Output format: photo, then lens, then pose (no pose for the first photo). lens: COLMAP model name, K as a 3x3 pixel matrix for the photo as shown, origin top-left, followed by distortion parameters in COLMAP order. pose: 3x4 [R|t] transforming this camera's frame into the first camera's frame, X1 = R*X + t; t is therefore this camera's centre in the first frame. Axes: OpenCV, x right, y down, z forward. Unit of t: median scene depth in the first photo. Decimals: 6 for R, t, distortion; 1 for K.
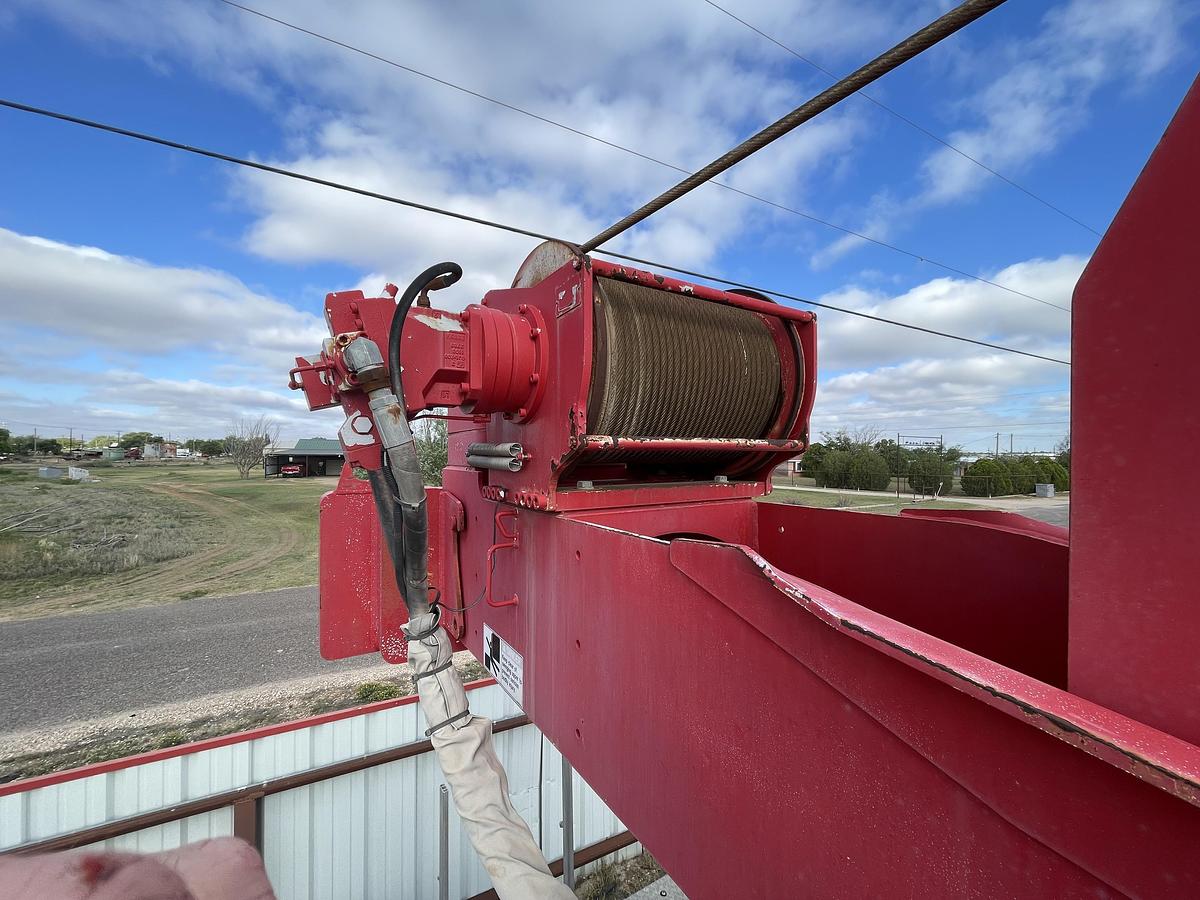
lens RADIAL K [[483.6, 0, 599.3], [0, 483.6, 449.4], [0, 0, 1]] dist [-0.007840, 0.001882]
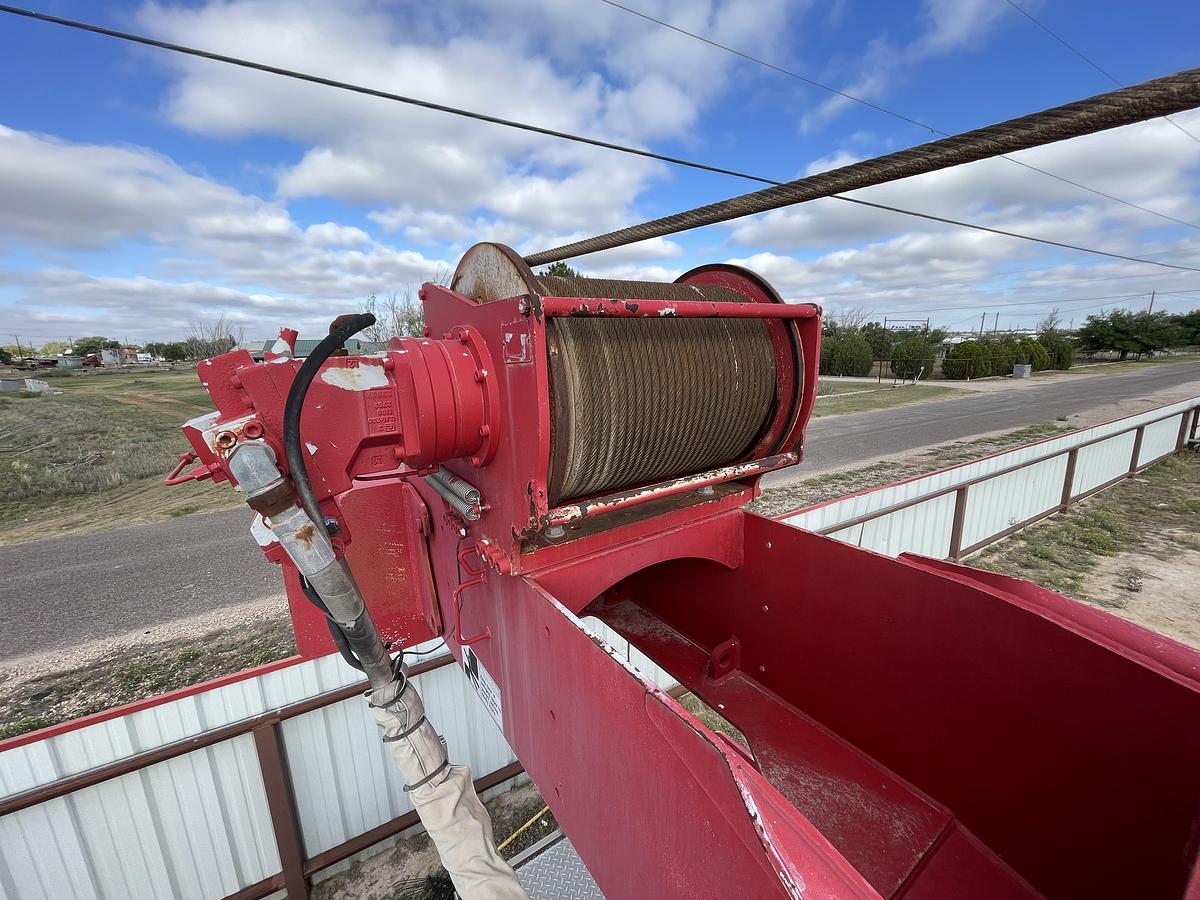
lens RADIAL K [[483.6, 0, 600.0], [0, 483.6, 447.3], [0, 0, 1]] dist [-0.007840, 0.001882]
pose [[0.998875, -0.038057, 0.028299, 0.011915], [0.030914, 0.975009, 0.220005, -0.089466], [-0.035964, -0.218882, 0.975088, 0.053484]]
